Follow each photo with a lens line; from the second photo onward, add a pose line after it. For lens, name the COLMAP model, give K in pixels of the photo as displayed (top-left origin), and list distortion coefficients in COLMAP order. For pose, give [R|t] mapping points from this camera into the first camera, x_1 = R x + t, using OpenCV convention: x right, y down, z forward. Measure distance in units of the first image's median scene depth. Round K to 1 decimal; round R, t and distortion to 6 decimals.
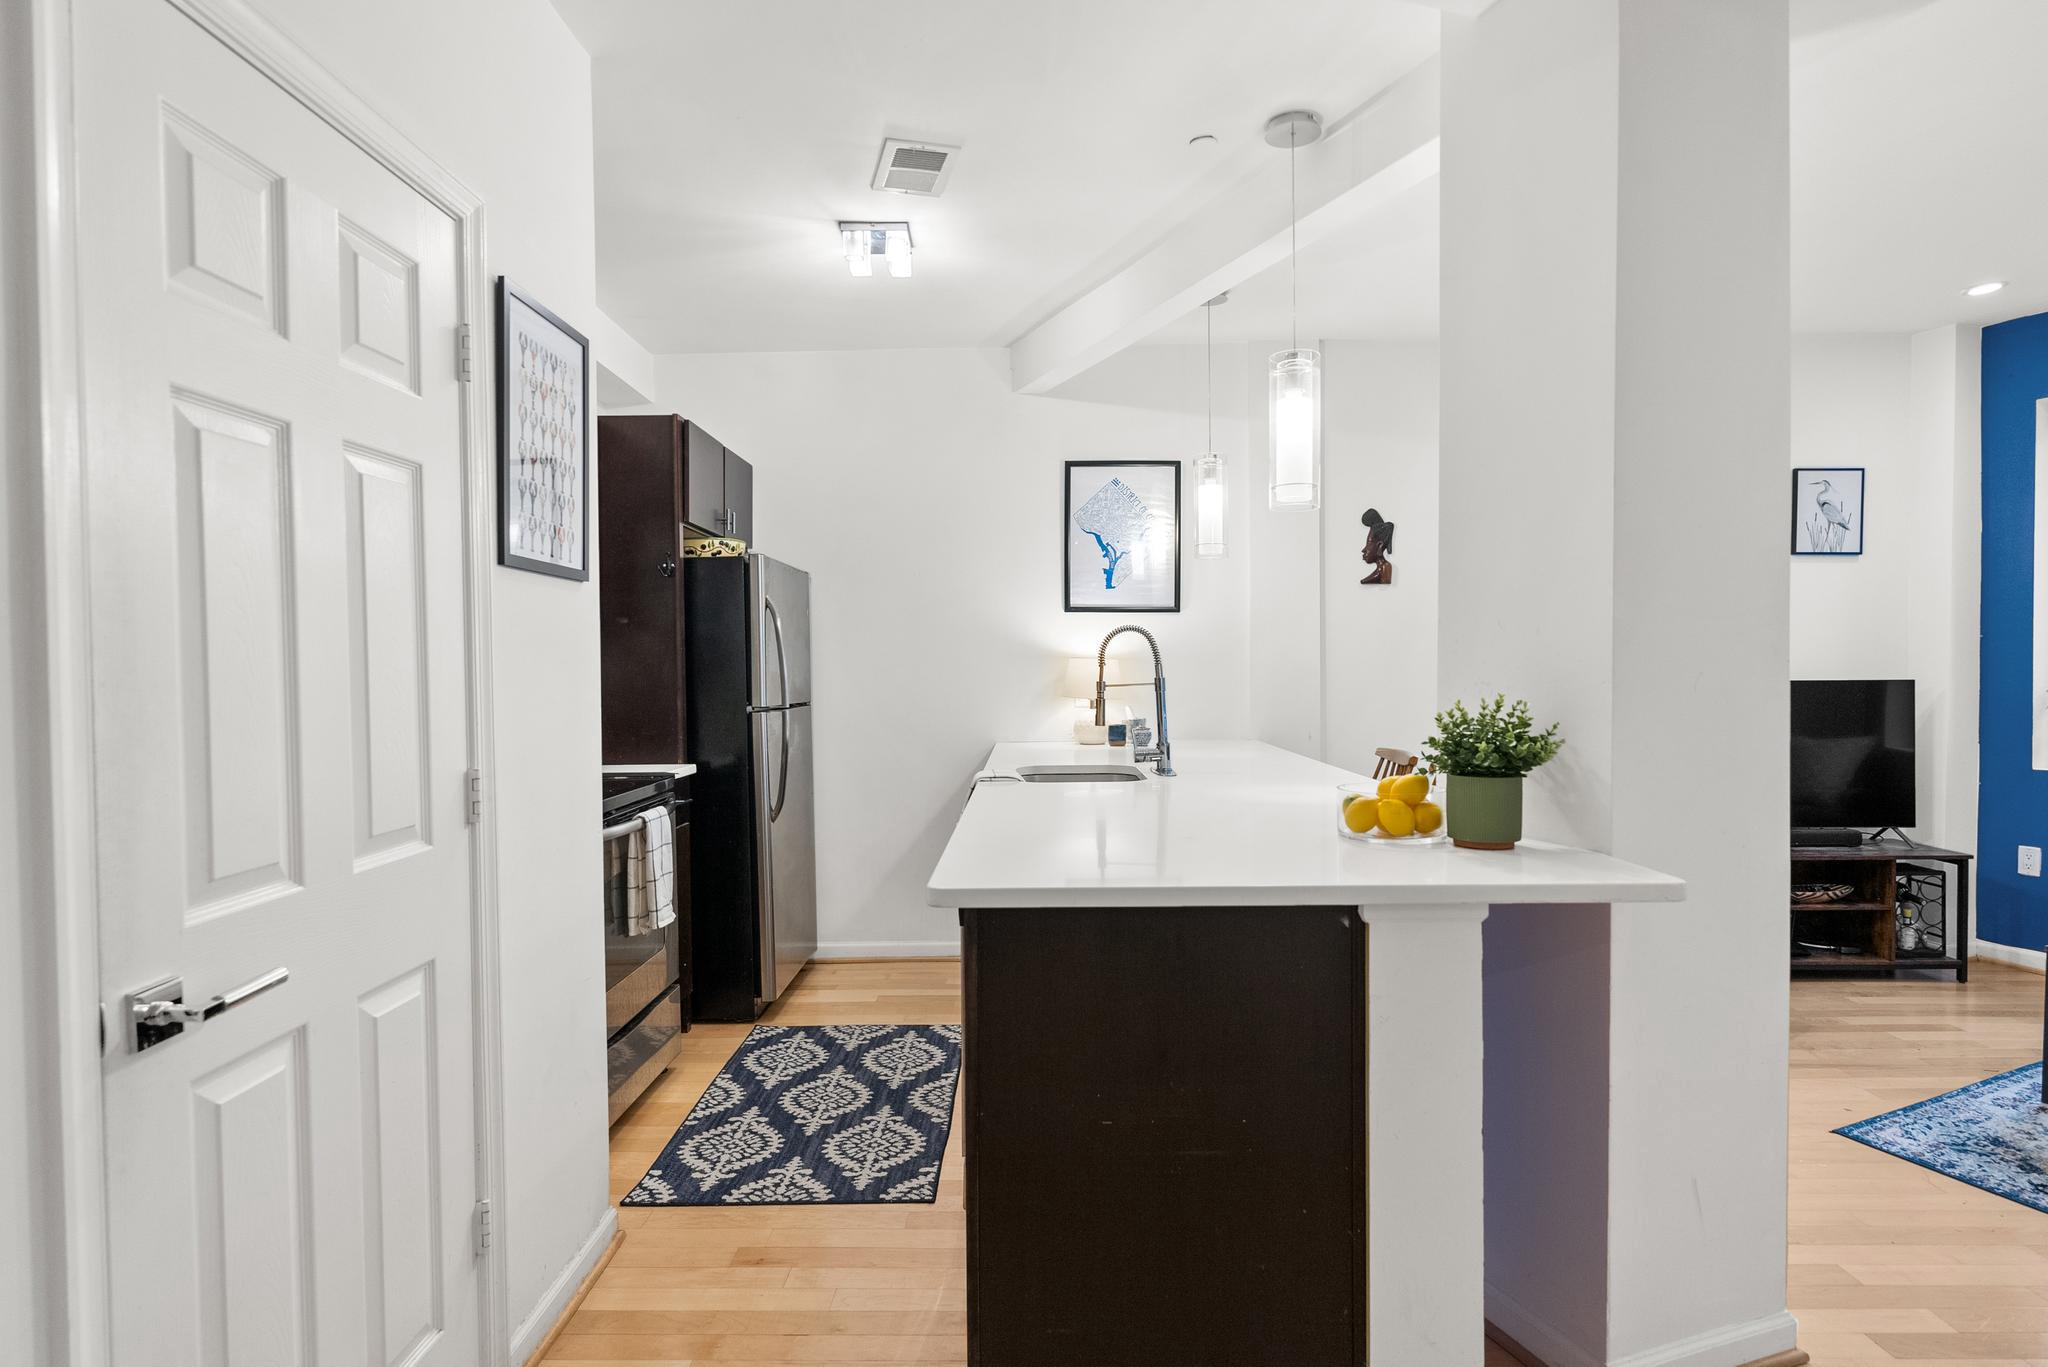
lens RADIAL K [[1059.0, 0, 1024.0], [0, 1059.0, 683.5], [0, 0, 1]] dist [-0.004652, 0.000106]
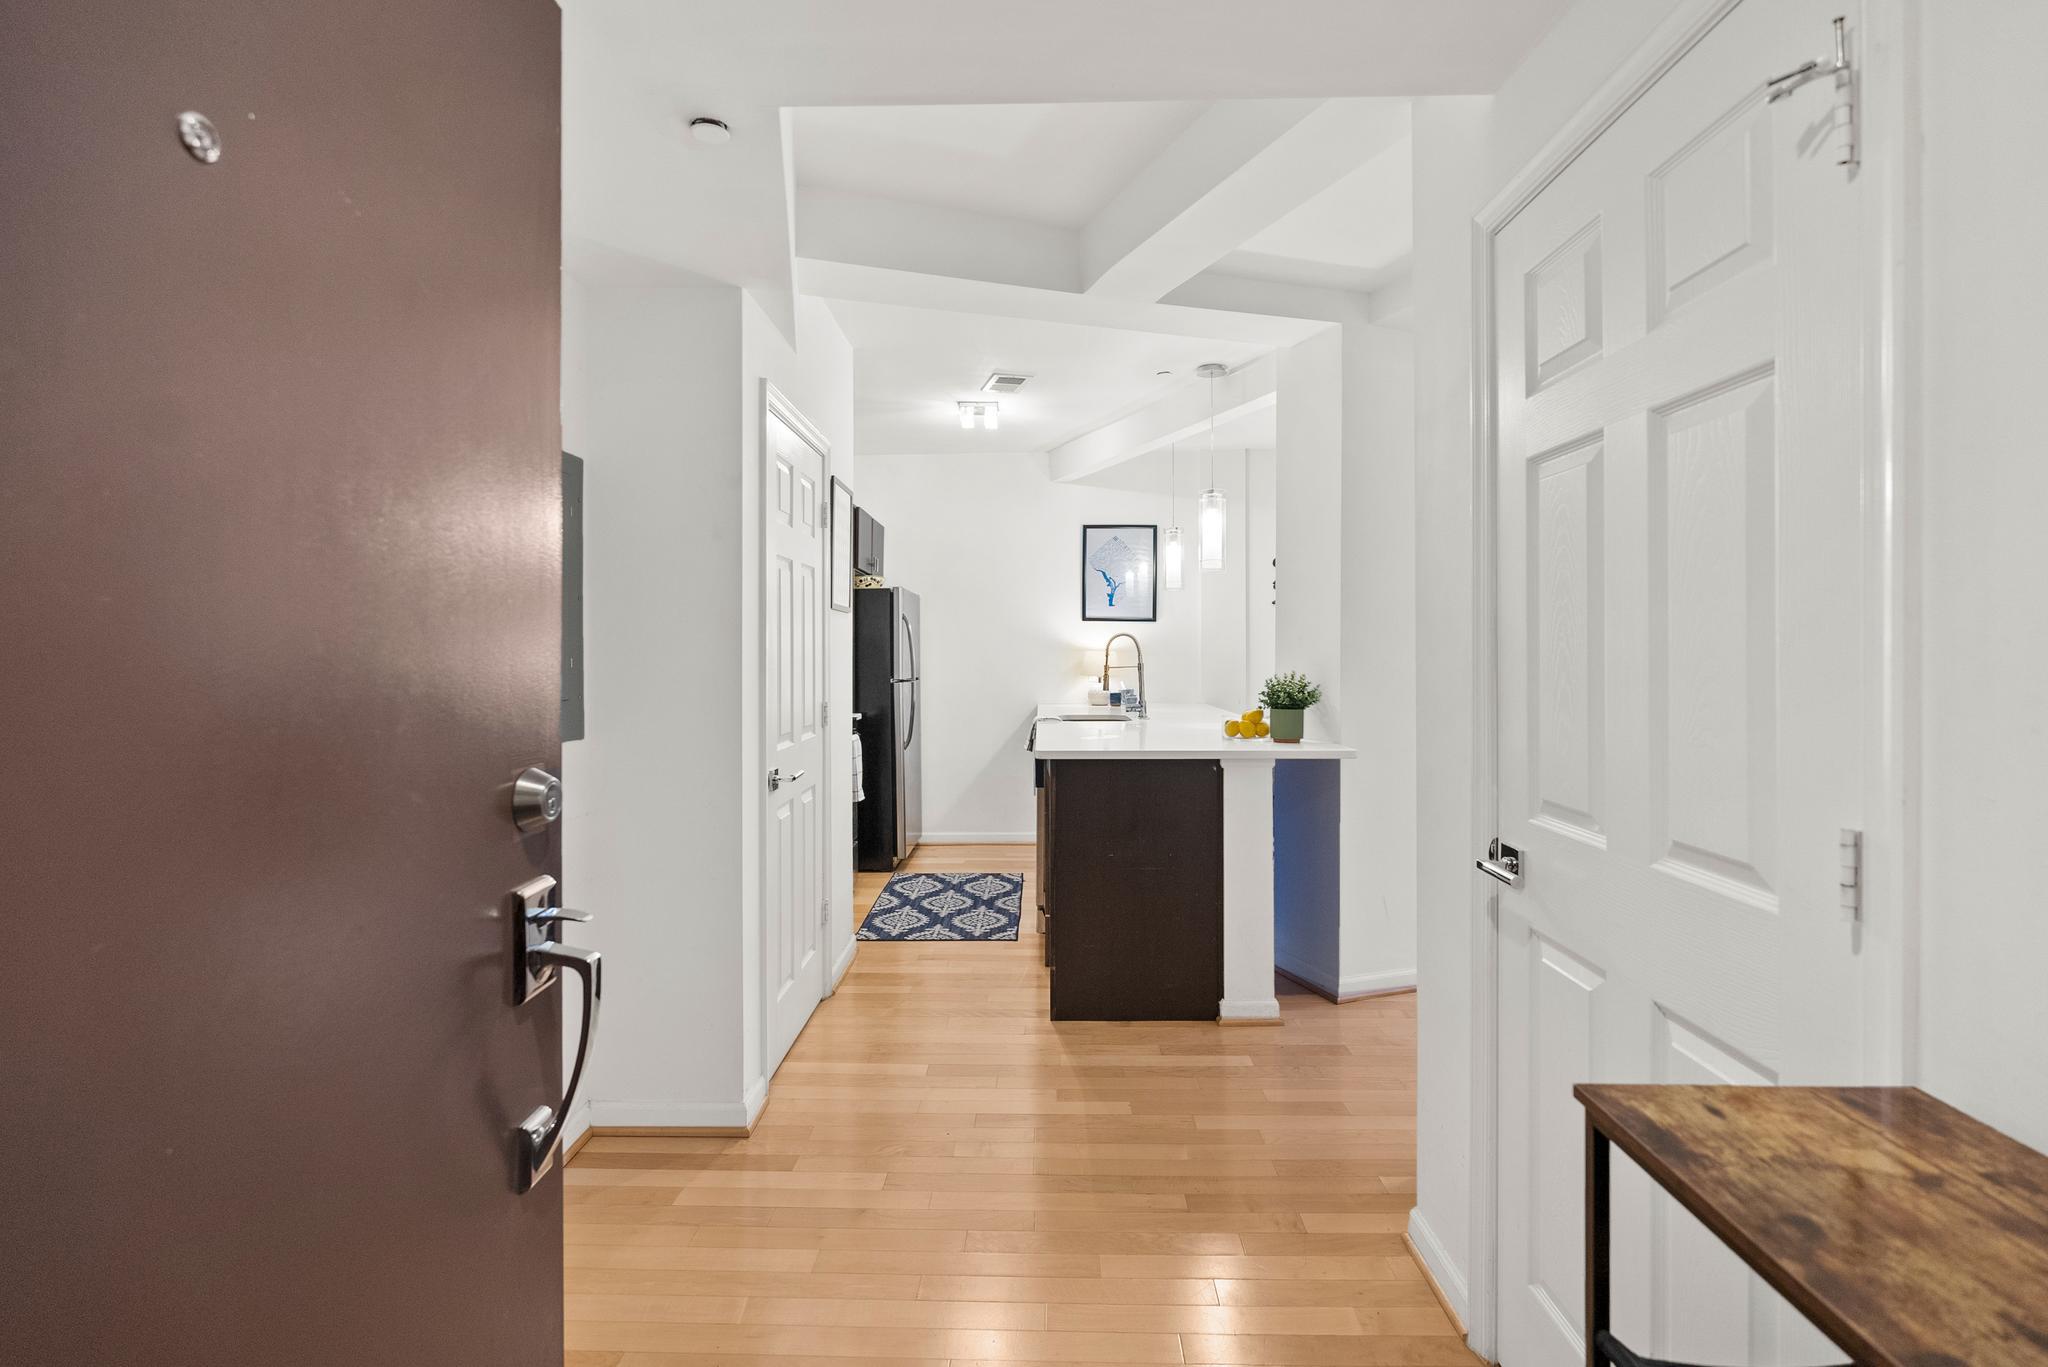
lens RADIAL K [[929.3, 0, 1023.7], [0, 929.3, 649.1], [0, 0, 1]] dist [0.003644, 0.000343]
pose [[0.999922, 0.008059, -0.009523, -0.041426], [-0.008263, 0.999732, -0.021627, 0.005111], [0.009347, 0.021704, 0.999721, -0.444359]]
